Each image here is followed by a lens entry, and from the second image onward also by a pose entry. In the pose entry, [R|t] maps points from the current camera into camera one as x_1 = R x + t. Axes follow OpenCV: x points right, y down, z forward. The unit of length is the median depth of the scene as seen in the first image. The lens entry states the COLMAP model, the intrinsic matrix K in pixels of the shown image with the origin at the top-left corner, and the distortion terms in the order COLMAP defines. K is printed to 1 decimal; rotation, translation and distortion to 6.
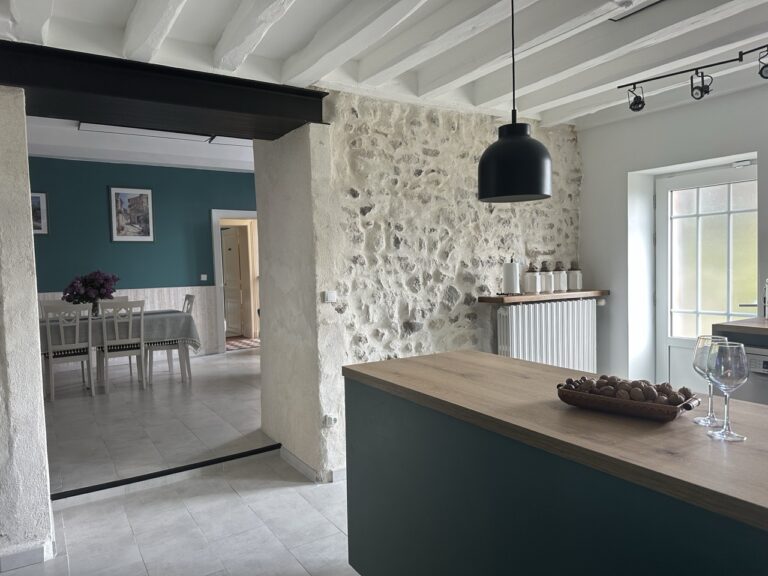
lens RADIAL K [[531.0, 0, 386.8], [0, 531.0, 291.3], [0, 0, 1]] dist [0.116612, -0.133035]
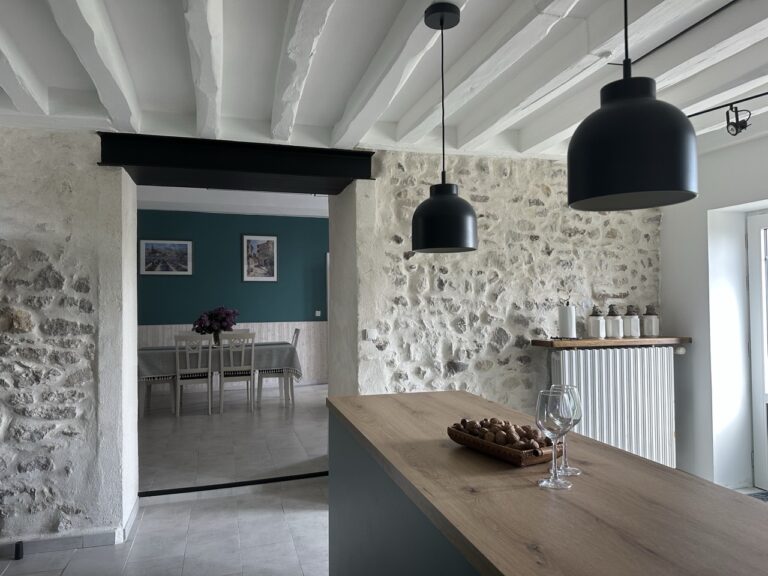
lens RADIAL K [[531.0, 0, 386.8], [0, 531.0, 291.3], [0, 0, 1]] dist [0.116612, -0.133035]
pose [[0.960431, 0.008503, -0.278387, 0.202045], [-0.027806, 0.997467, -0.065464, -0.007037], [0.277125, 0.070615, 0.958235, -0.031402]]
